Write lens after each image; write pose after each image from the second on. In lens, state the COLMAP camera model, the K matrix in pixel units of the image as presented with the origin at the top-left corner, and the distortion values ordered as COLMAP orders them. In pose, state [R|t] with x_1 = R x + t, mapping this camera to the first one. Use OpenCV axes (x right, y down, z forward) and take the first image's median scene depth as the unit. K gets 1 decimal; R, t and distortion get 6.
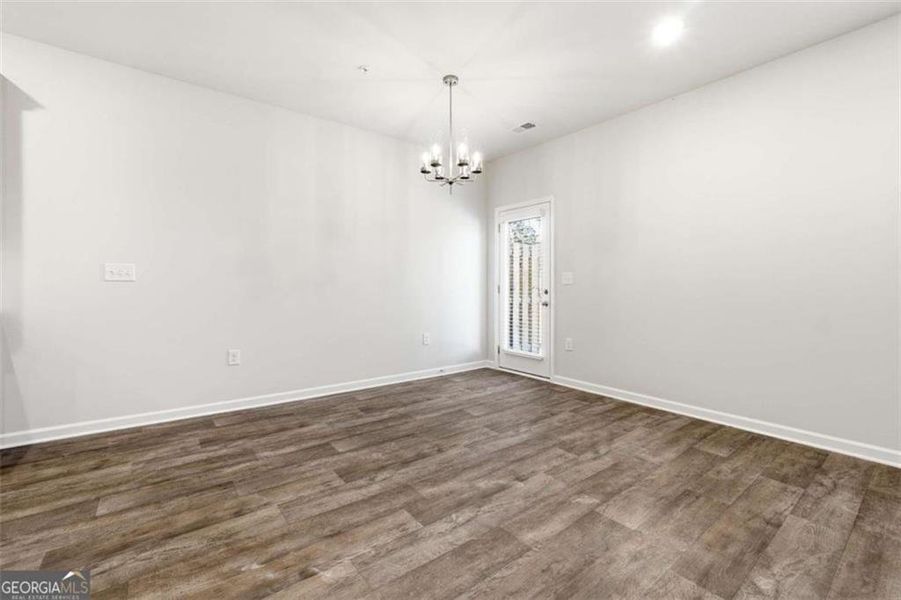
lens RADIAL K [[380.7, 0, 449.1], [0, 380.7, 289.4], [0, 0, 1]] dist [-0.006505, 0.001040]
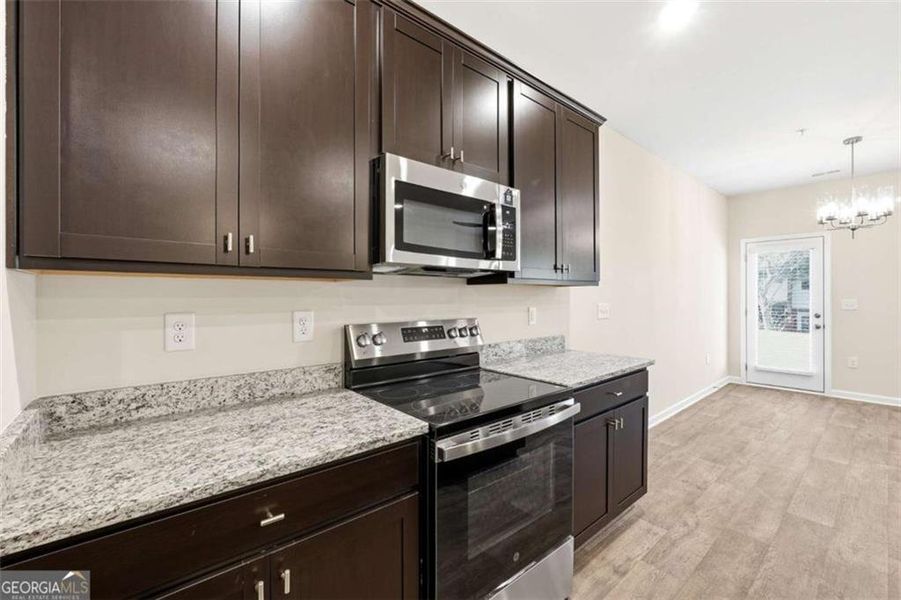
lens RADIAL K [[370.9, 0, 450.5], [0, 370.9, 300.0], [0, 0, 1]] dist [-0.002844, -0.000041]
pose [[0.998756, -0.011691, 0.048468, -1.705073], [0.011630, 0.999931, 0.001537, -0.106077], [-0.048483, -0.000972, 0.998824, -0.085531]]
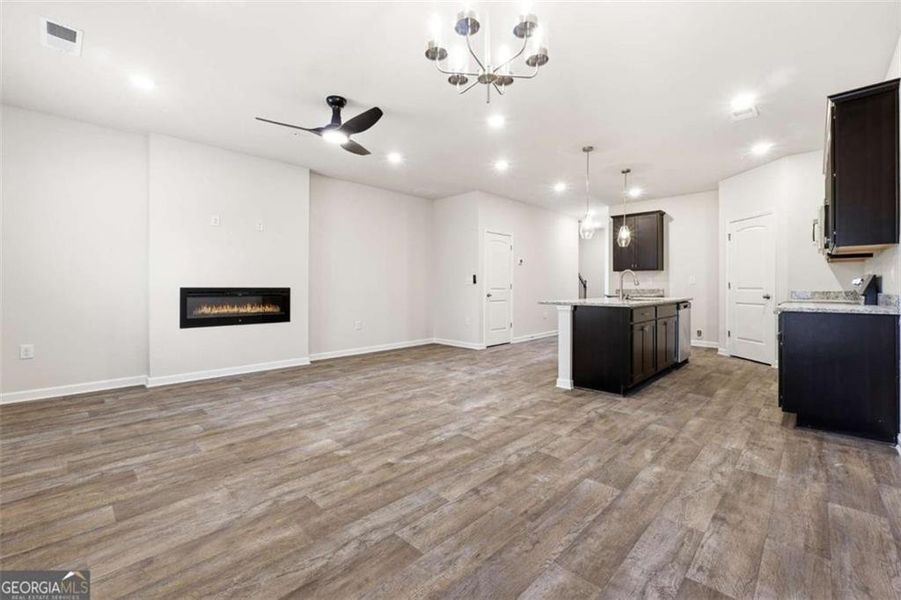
lens RADIAL K [[380.7, 0, 449.1], [0, 380.7, 289.4], [0, 0, 1]] dist [-0.006505, 0.001040]
pose [[-0.989305, -0.003704, -0.145818, 0.168270], [-0.005366, 0.999925, 0.011004, -0.013374], [0.145766, 0.011669, -0.989250, 1.980581]]
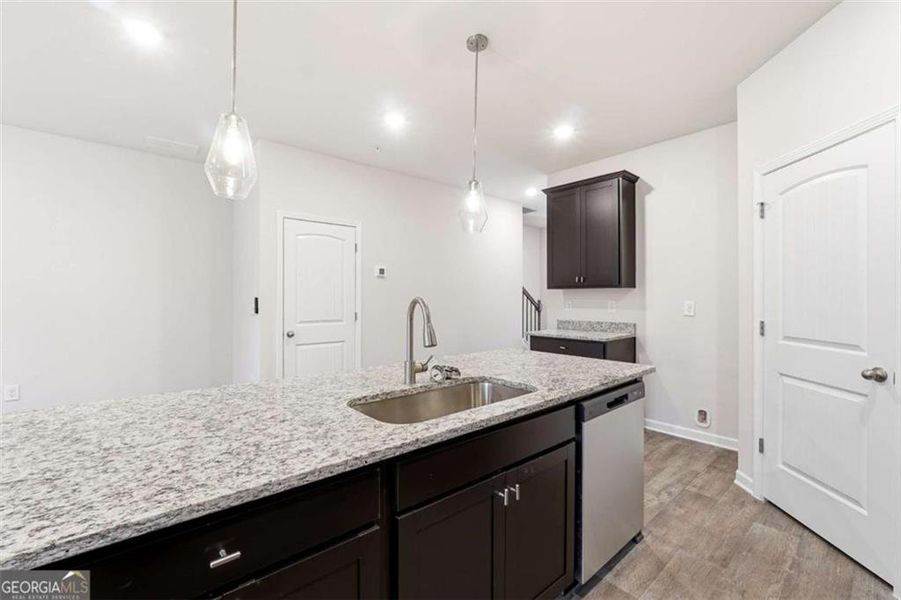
lens RADIAL K [[375.3, 0, 450.5], [0, 375.3, 300.0], [0, 0, 1]] dist [-0.013296, 0.000047]
pose [[-0.998382, -0.007477, -0.056374, -1.158015], [-0.007993, 0.999928, 0.008935, -0.101742], [0.056303, 0.009371, -0.998370, 0.697156]]
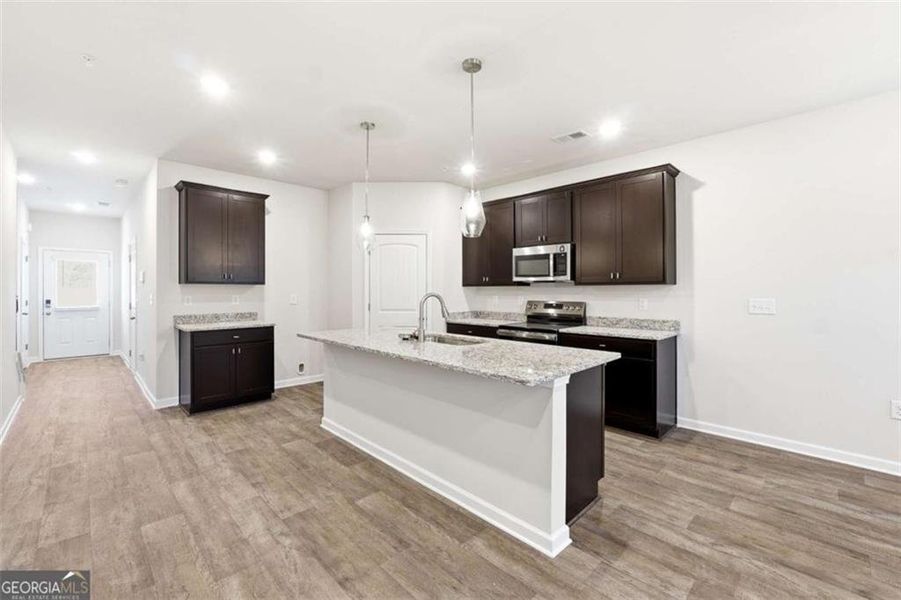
lens RADIAL K [[380.7, 0, 449.1], [0, 380.7, 289.4], [0, 0, 1]] dist [-0.006505, 0.001040]
pose [[0.118275, -0.009670, -0.992934, 0.186006], [-0.003436, 0.999943, -0.010148, -0.100544], [0.992975, 0.004612, 0.118235, -0.078634]]
